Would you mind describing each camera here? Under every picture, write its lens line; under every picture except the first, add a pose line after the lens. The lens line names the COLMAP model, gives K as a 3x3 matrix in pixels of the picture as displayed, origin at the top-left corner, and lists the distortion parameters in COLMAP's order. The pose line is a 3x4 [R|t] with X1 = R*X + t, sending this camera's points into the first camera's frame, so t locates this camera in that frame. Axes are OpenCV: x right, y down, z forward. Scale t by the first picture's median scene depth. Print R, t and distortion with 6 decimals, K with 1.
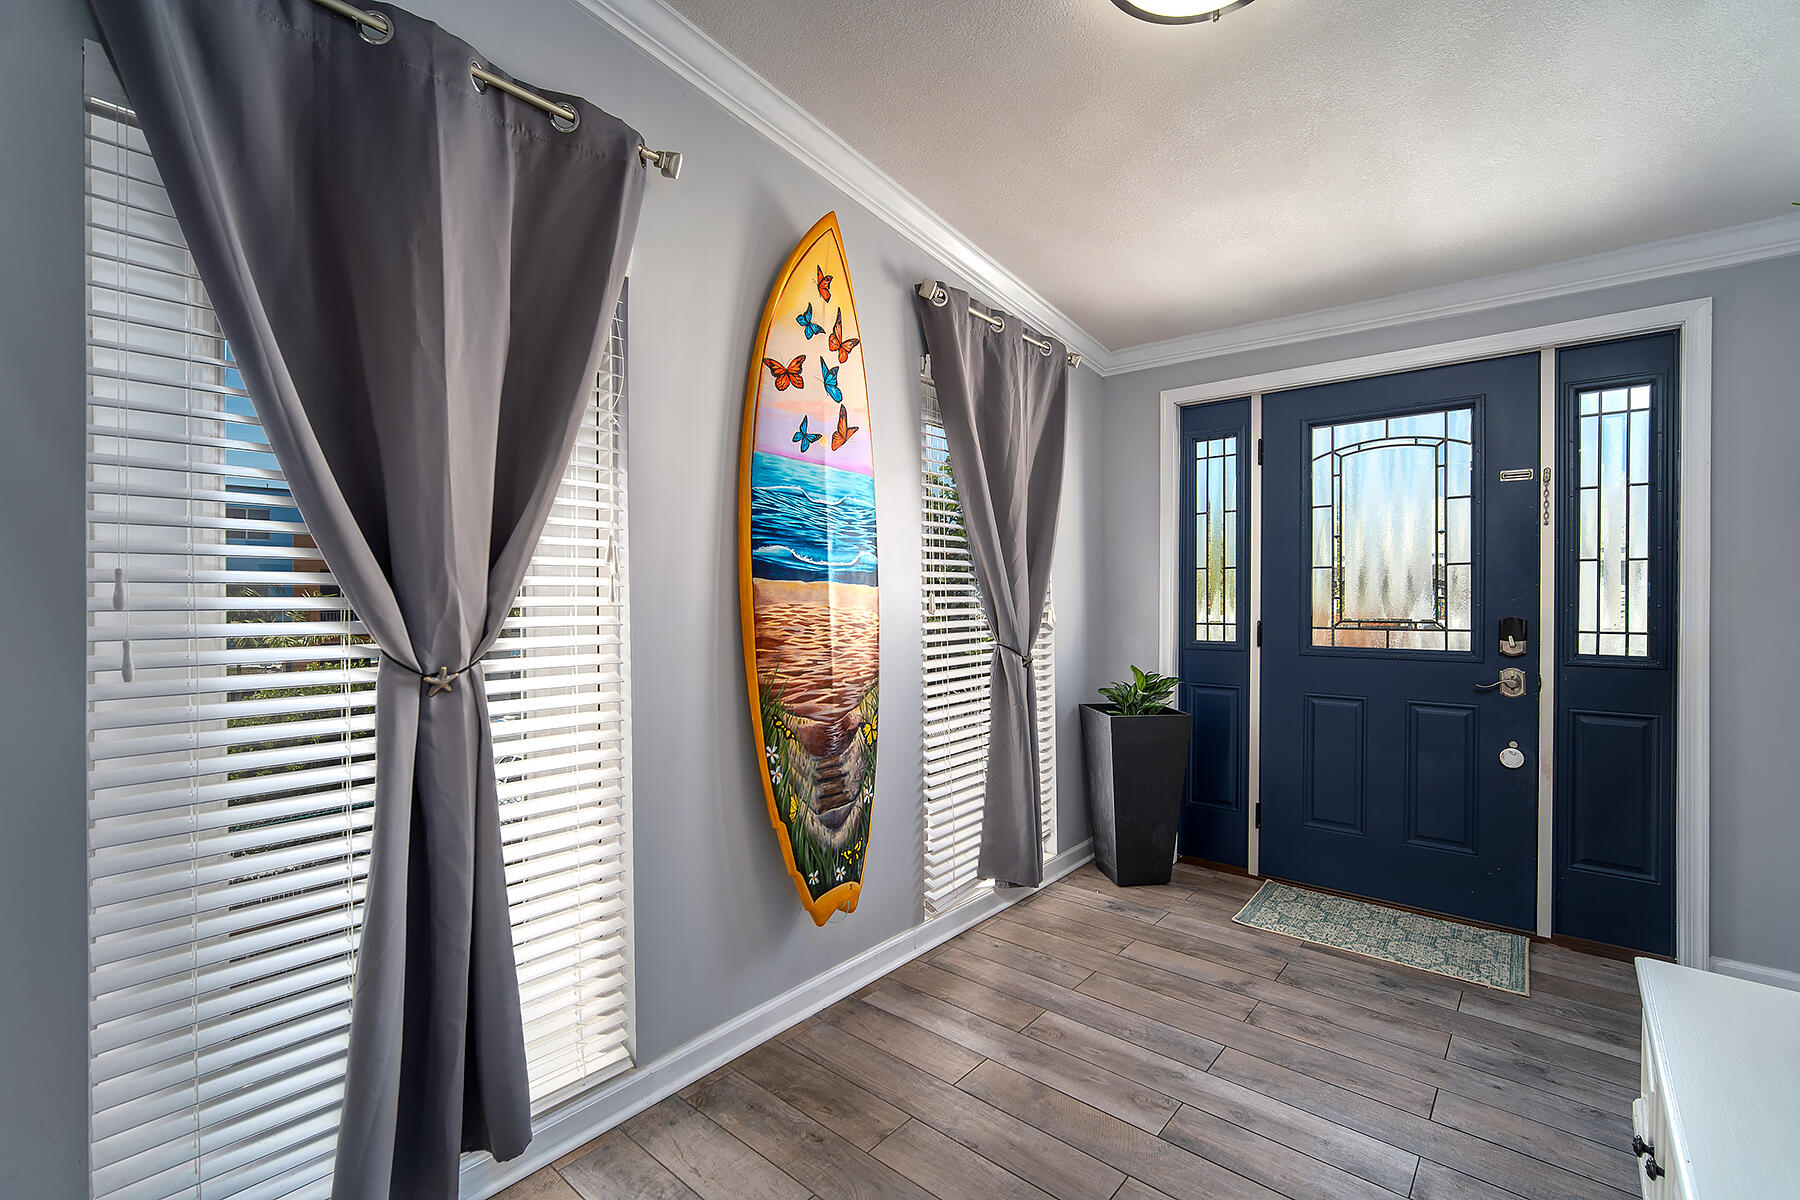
lens RADIAL K [[782.4, 0, 901.6], [0, 782.4, 601.8], [0, 0, 1]] dist [-0.013716, 0.004860]
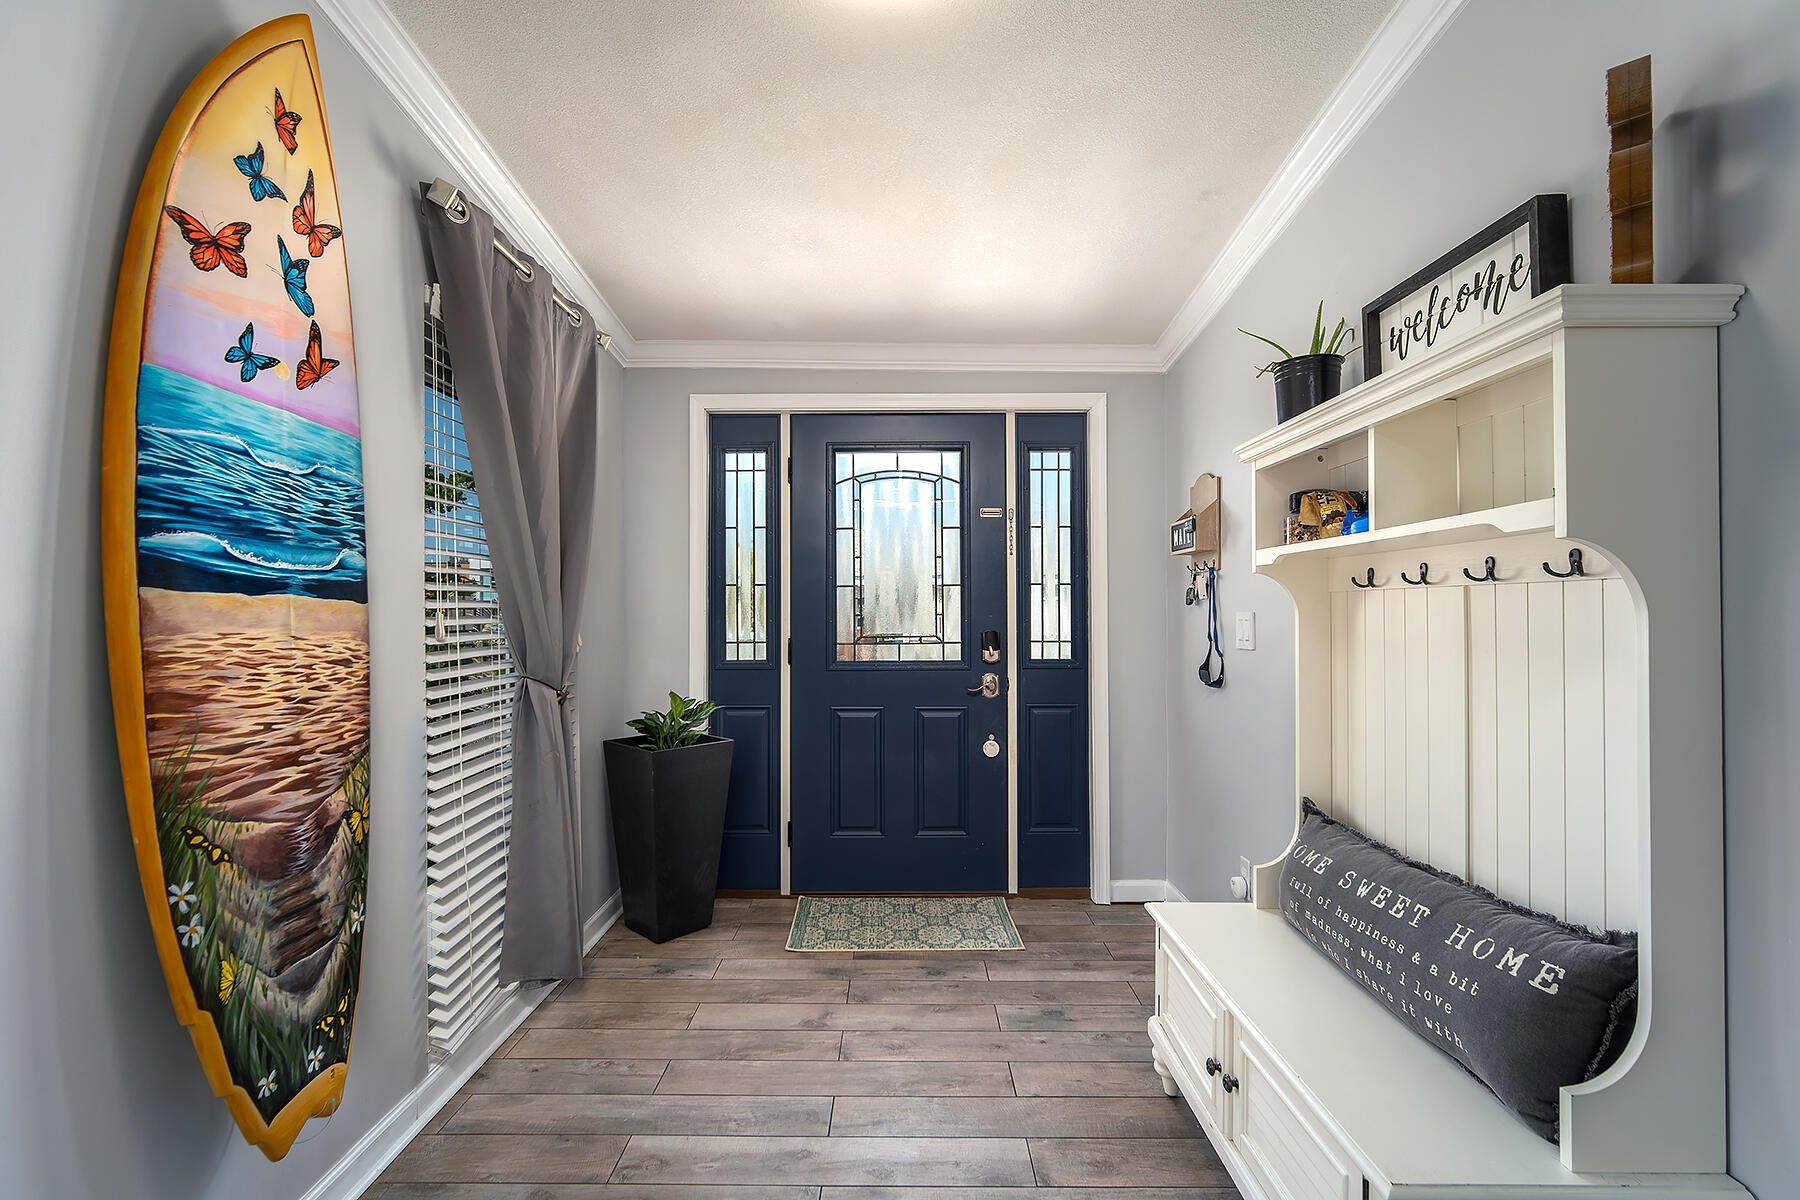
lens RADIAL K [[782.4, 0, 897.9], [0, 782.4, 601.2], [0, 0, 1]] dist [-0.013716, 0.004860]
pose [[0.764198, 0.005610, 0.644958, -0.105101], [0.008079, 0.999800, -0.018268, -0.004890], [-0.644931, 0.019171, 0.764000, 0.179379]]
